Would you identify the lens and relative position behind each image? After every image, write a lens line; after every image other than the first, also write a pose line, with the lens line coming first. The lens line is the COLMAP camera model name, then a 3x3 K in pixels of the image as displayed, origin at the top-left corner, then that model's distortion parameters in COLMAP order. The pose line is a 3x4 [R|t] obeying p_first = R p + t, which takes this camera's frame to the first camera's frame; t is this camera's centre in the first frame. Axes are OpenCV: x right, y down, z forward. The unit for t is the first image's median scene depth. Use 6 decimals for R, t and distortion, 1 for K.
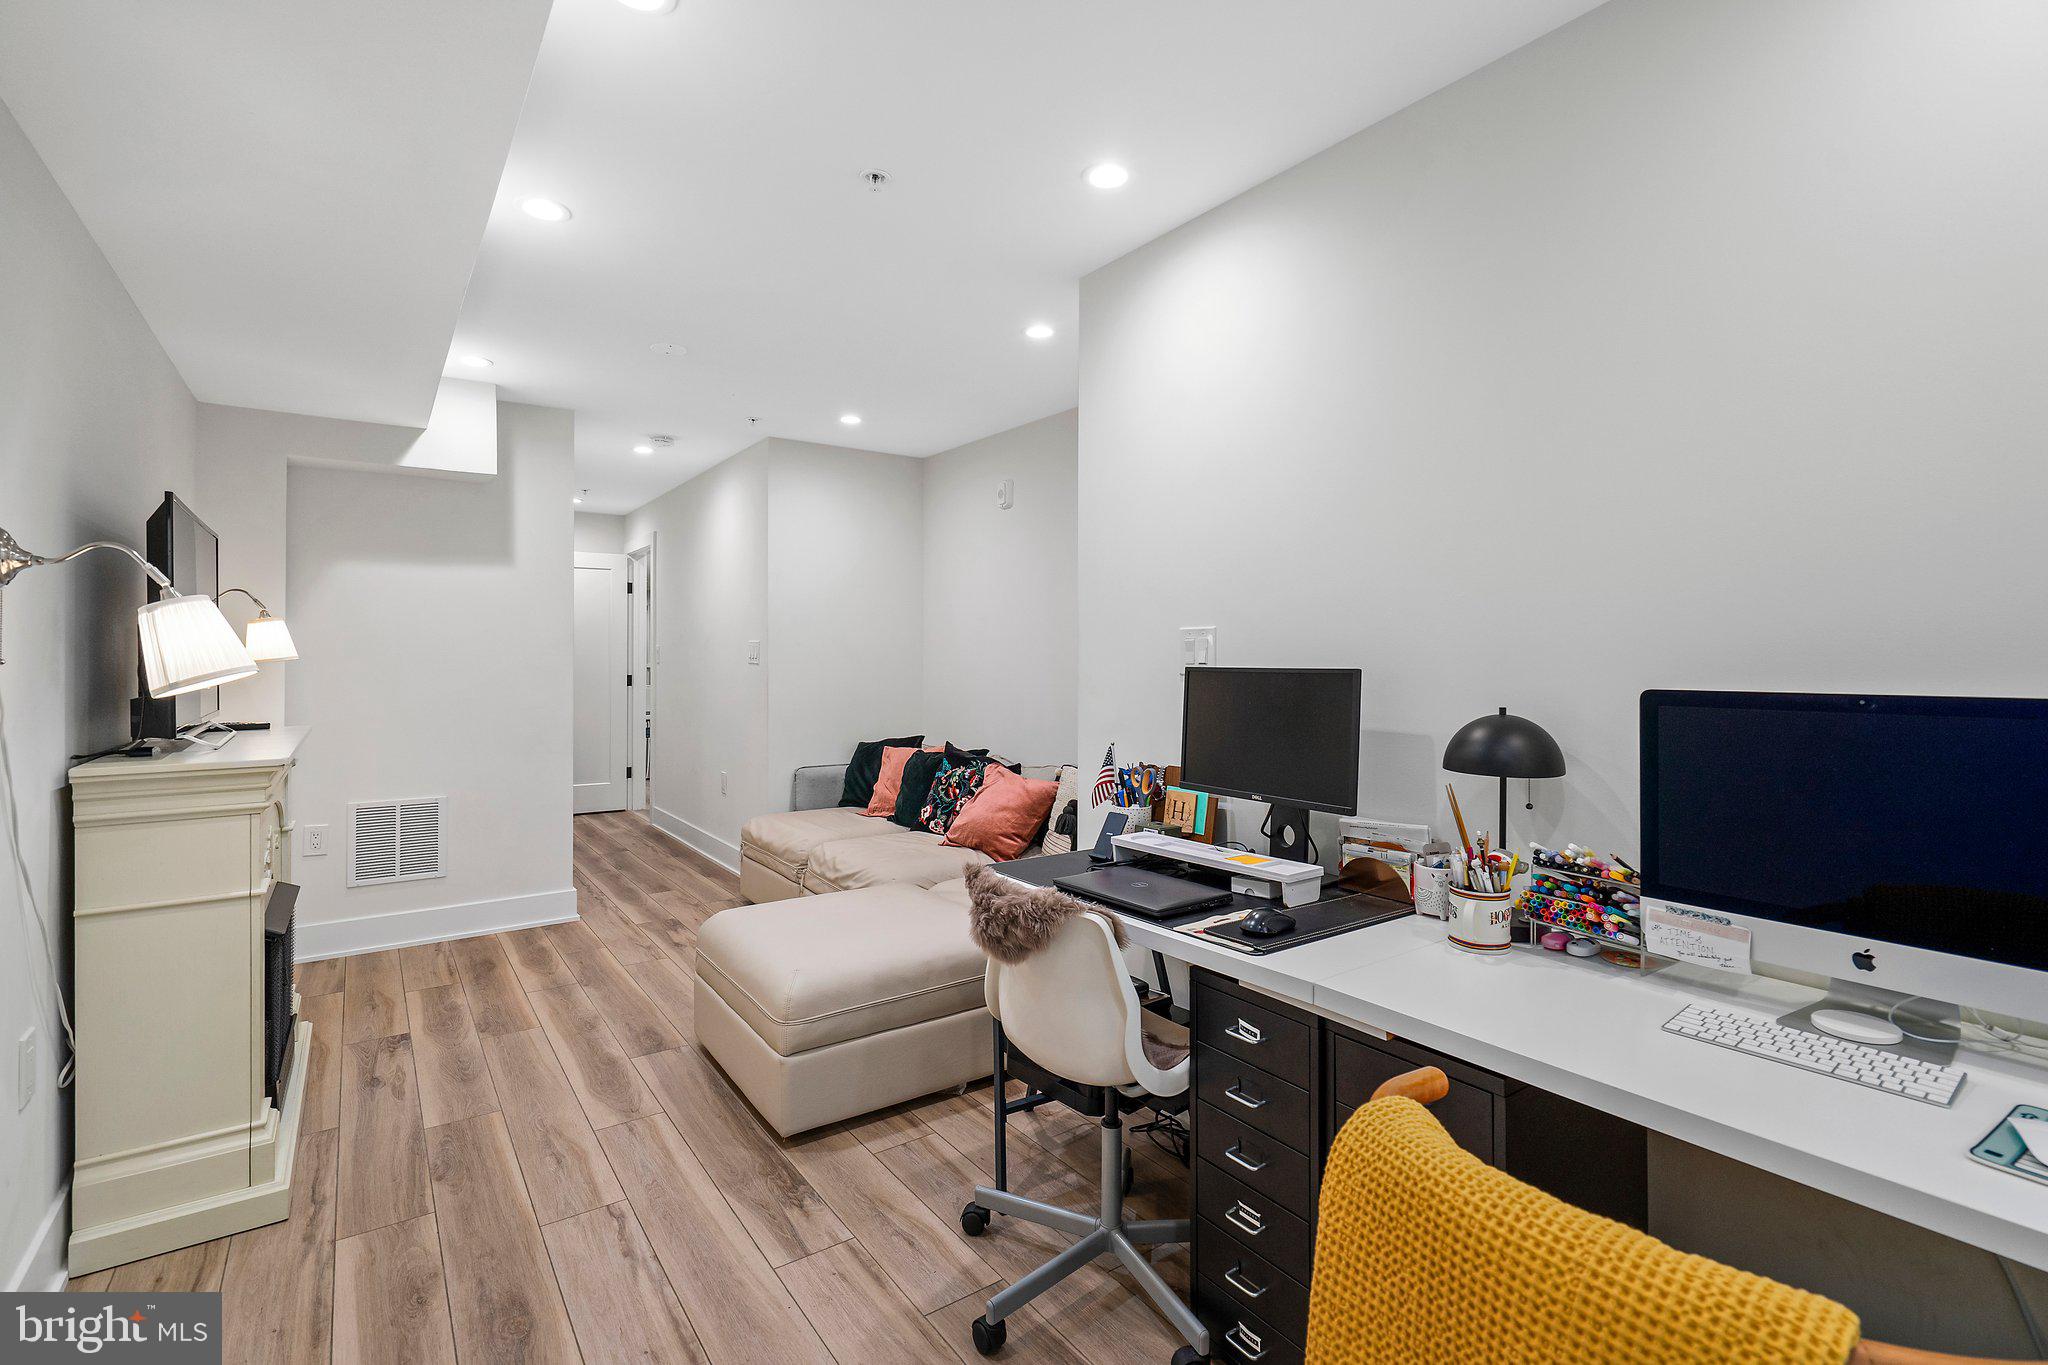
lens RADIAL K [[923.8, 0, 1024.4], [0, 923.8, 680.4], [0, 0, 1]] dist [-0.001262, 0.000767]
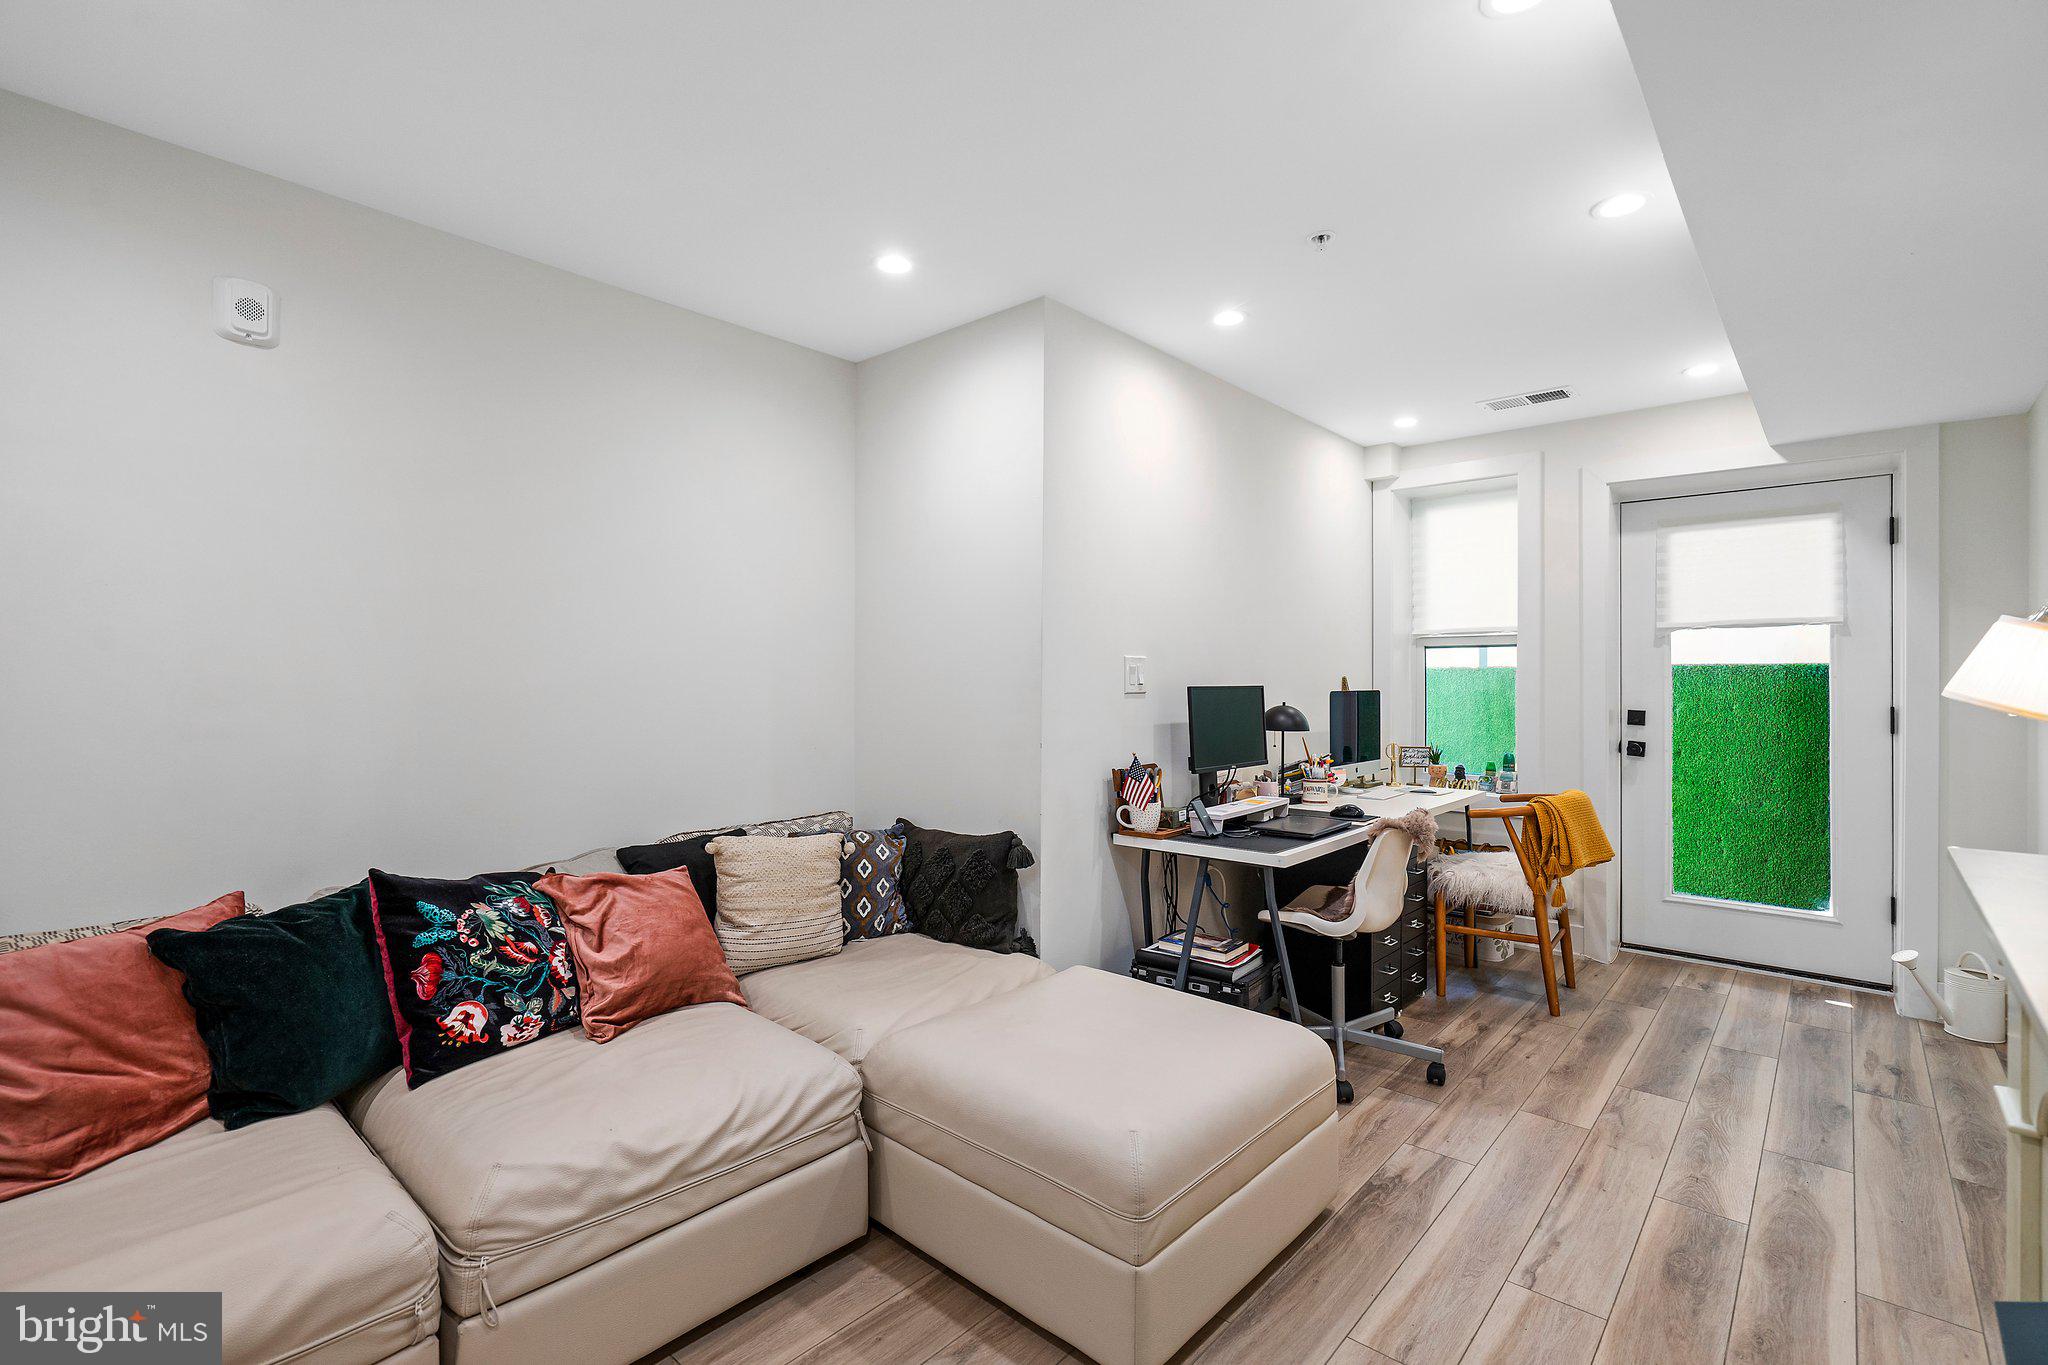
lens RADIAL K [[923.8, 0, 1024.4], [0, 923.8, 680.4], [0, 0, 1]] dist [-0.001262, 0.000767]
pose [[-0.213823, -0.003642, 0.976866, -1.245681], [0.023602, 0.999682, 0.008893, -0.045302], [-0.976587, 0.024958, -0.213669, 1.688319]]
